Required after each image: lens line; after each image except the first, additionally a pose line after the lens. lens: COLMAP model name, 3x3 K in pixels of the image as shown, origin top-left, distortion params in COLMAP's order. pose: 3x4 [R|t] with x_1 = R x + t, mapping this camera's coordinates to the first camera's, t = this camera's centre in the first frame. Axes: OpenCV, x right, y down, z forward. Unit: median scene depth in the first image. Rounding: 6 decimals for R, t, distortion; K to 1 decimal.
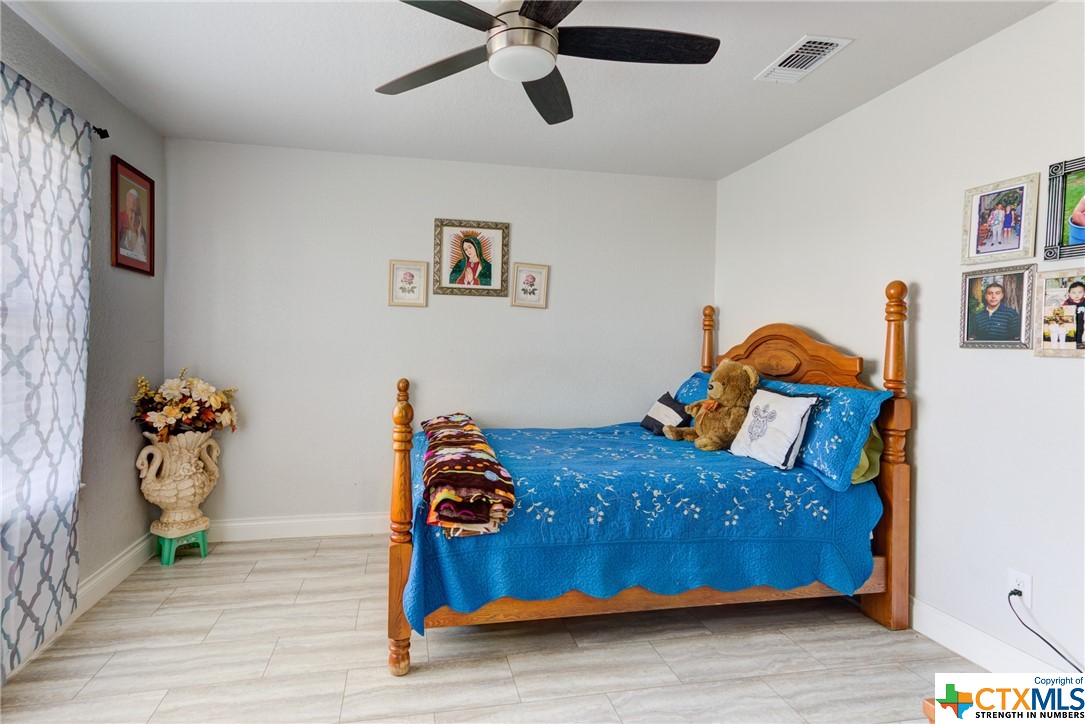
lens RADIAL K [[565.4, 0, 524.8], [0, 565.4, 354.0], [0, 0, 1]] dist [0.018792, 0.005538]
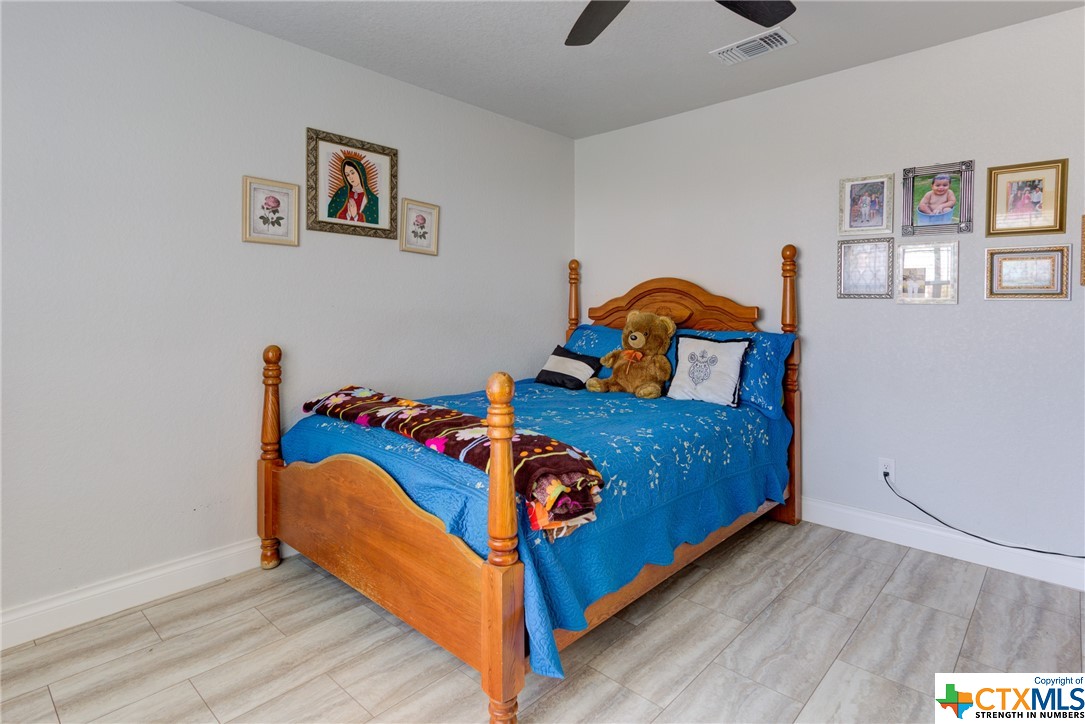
lens RADIAL K [[565.4, 0, 542.3], [0, 565.4, 310.1], [0, 0, 1]] dist [0.018792, 0.005538]
pose [[0.805290, -0.015031, 0.592691, -0.509613], [0.014582, 0.999878, 0.005545, -0.000290], [-0.592702, 0.004177, 0.805411, 0.315723]]
